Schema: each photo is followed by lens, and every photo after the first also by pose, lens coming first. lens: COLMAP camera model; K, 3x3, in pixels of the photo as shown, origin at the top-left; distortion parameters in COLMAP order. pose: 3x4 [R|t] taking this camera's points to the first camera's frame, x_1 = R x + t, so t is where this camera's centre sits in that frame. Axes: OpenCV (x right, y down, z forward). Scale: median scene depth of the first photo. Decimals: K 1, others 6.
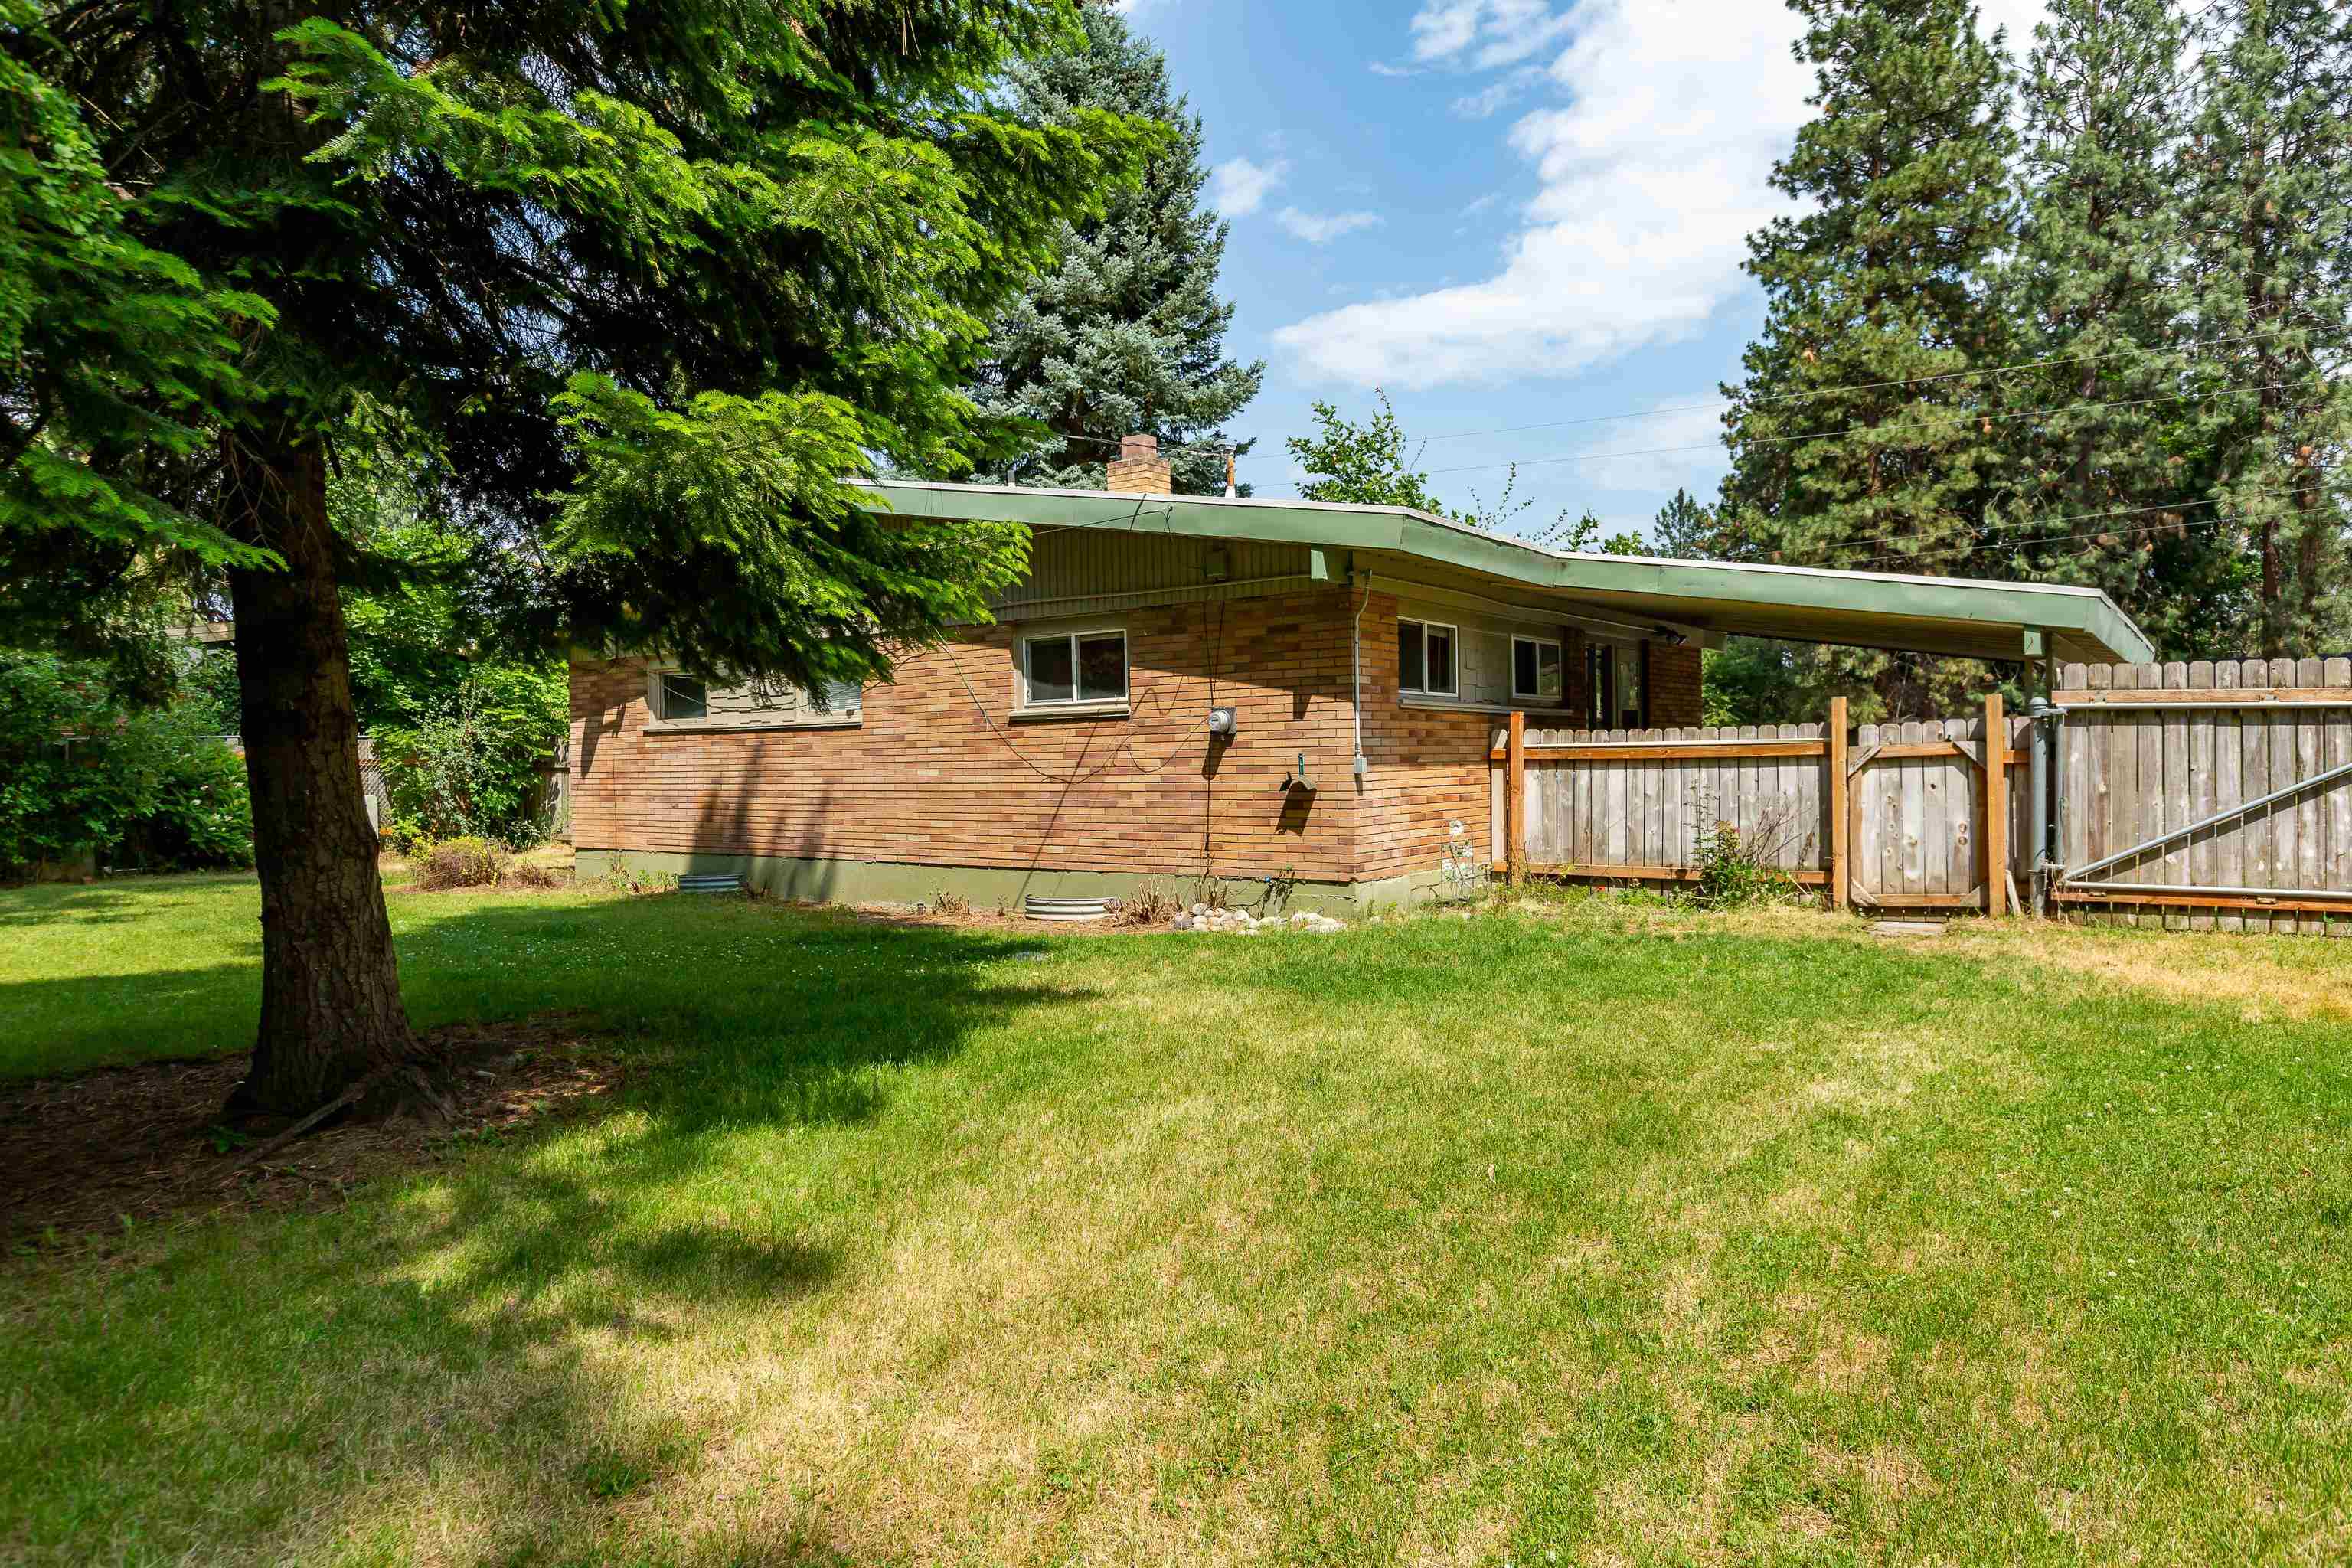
lens RADIAL K [[1546.9, 0, 1176.6], [0, 1546.9, 776.4], [0, 0, 1]] dist [-0.000538, -0.000037]
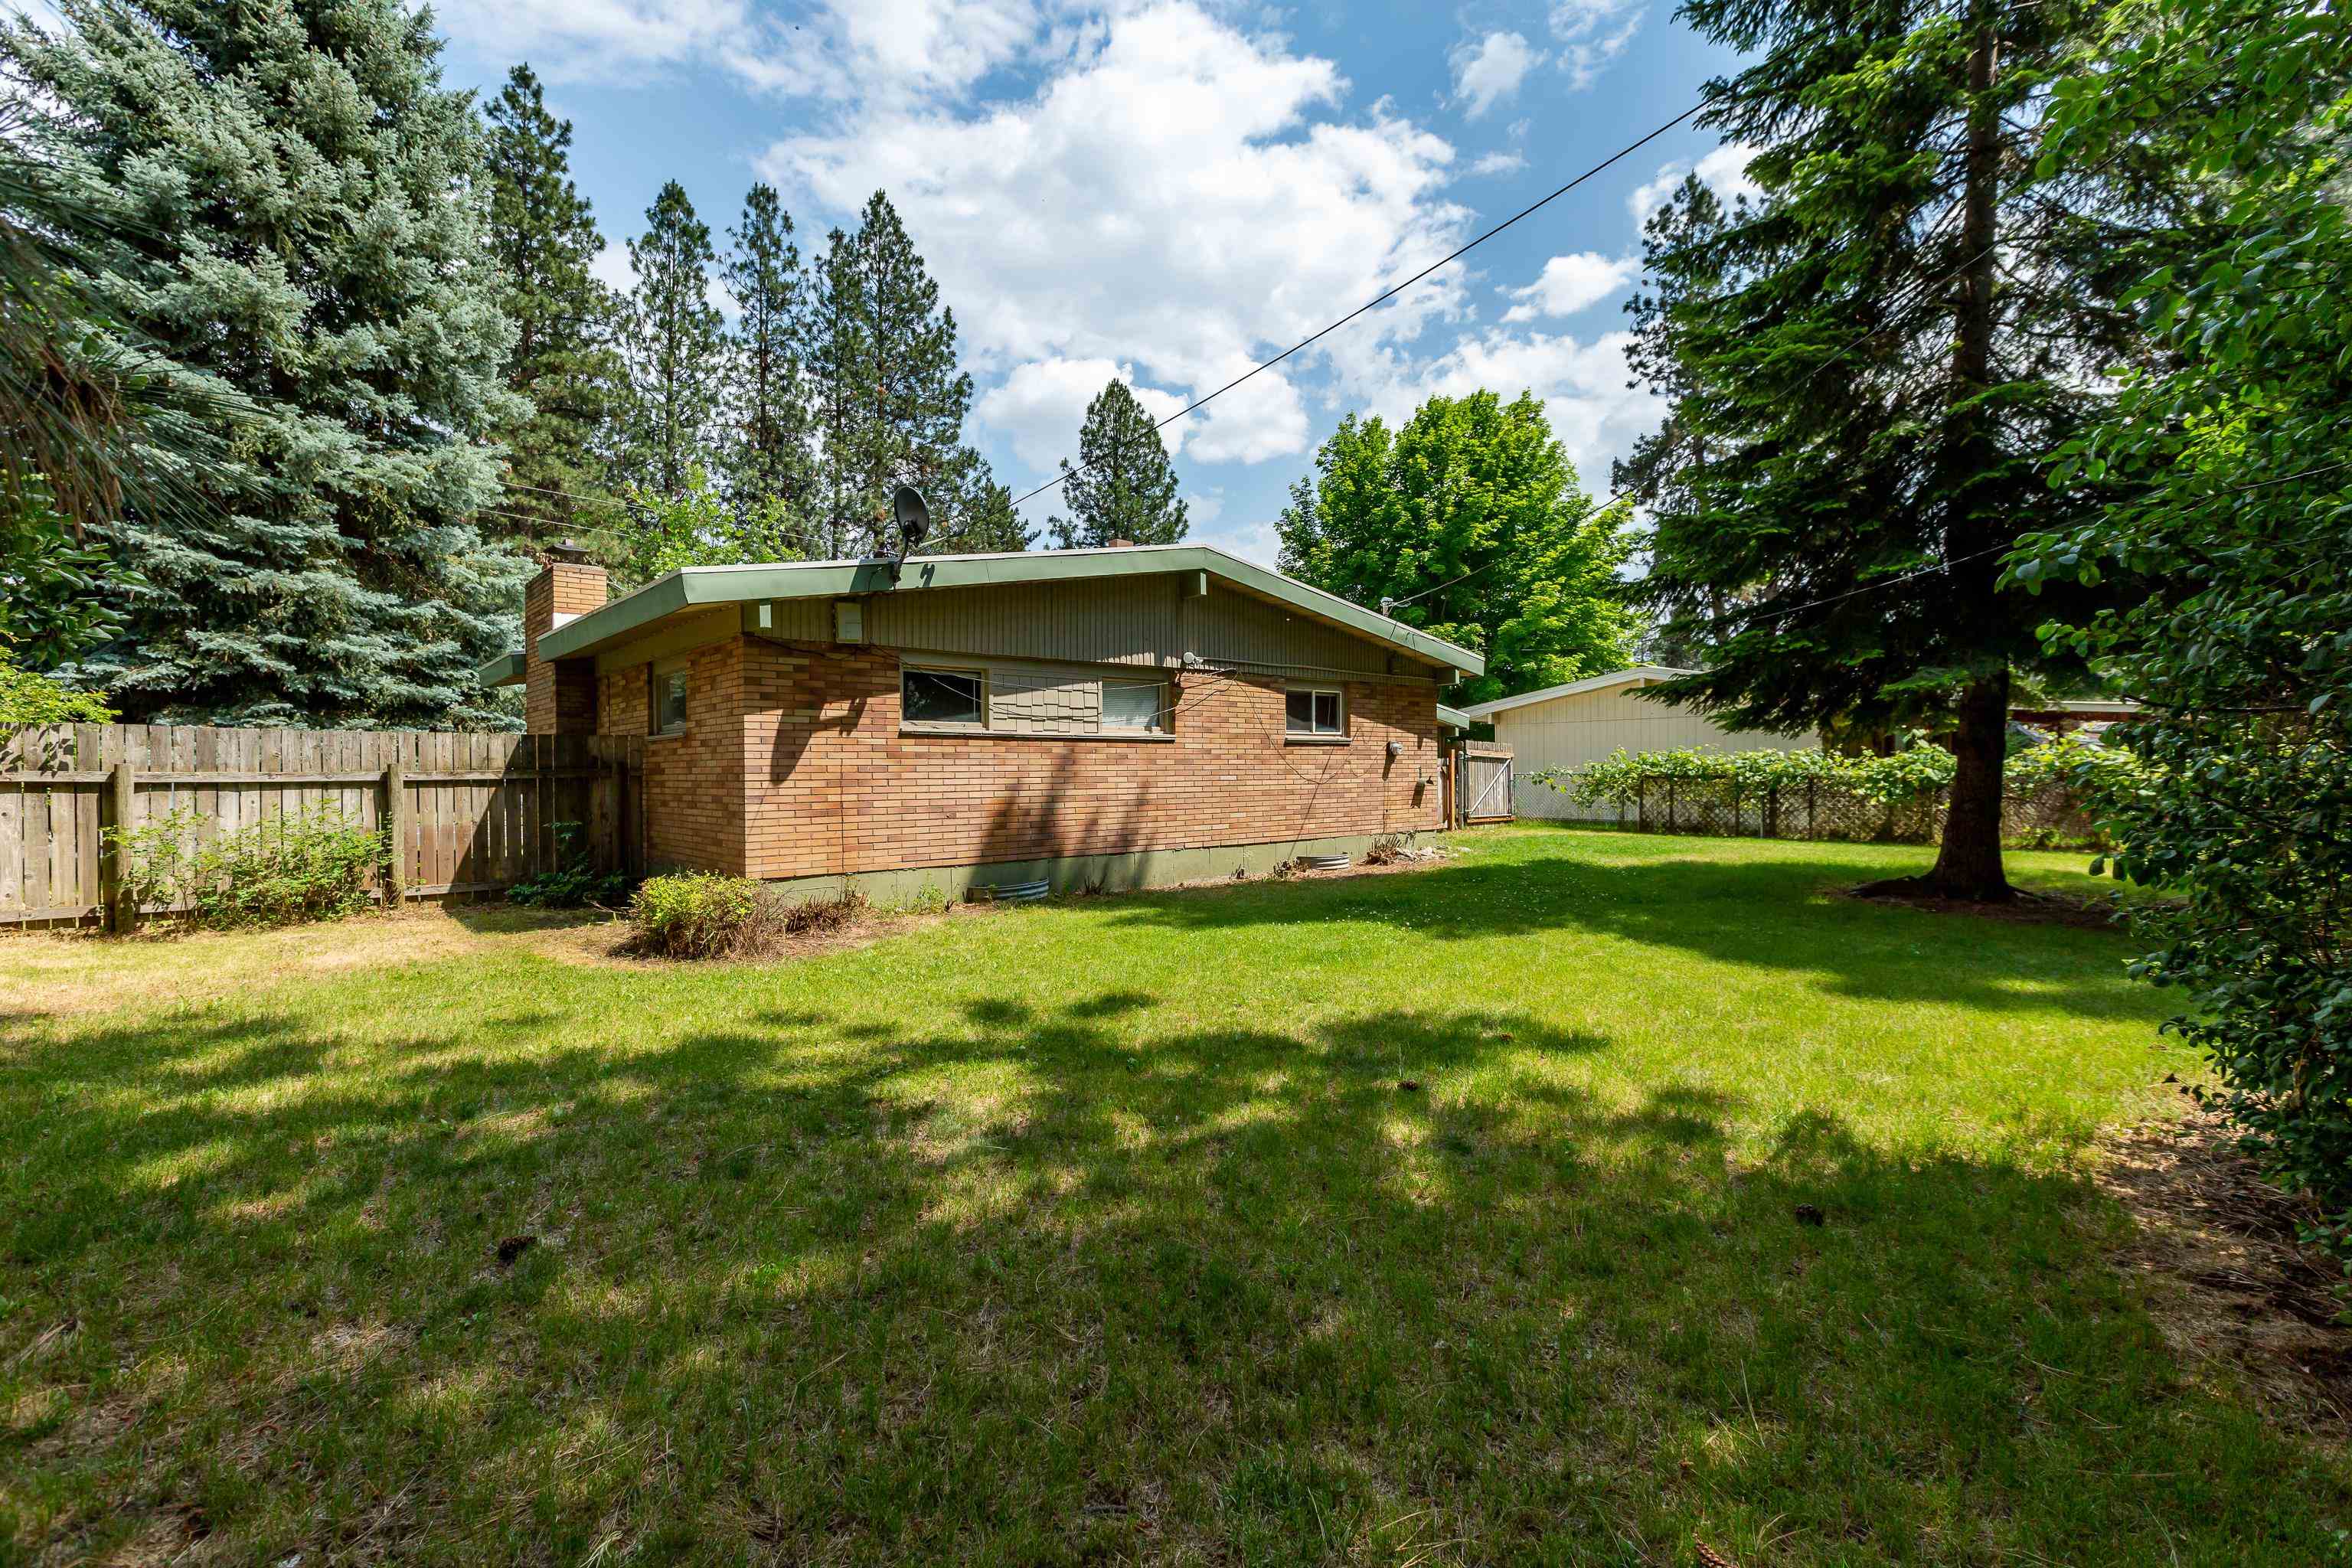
lens RADIAL K [[1073.5, 0, 1176.8], [0, 1073.5, 783.1], [0, 0, 1]] dist [0.002491, -0.001852]
pose [[0.172021, 0.000341, 0.985093, -1.032155], [0.014694, 0.999888, -0.002912, 0.004106], [-0.984984, 0.014976, 0.171996, 0.832358]]
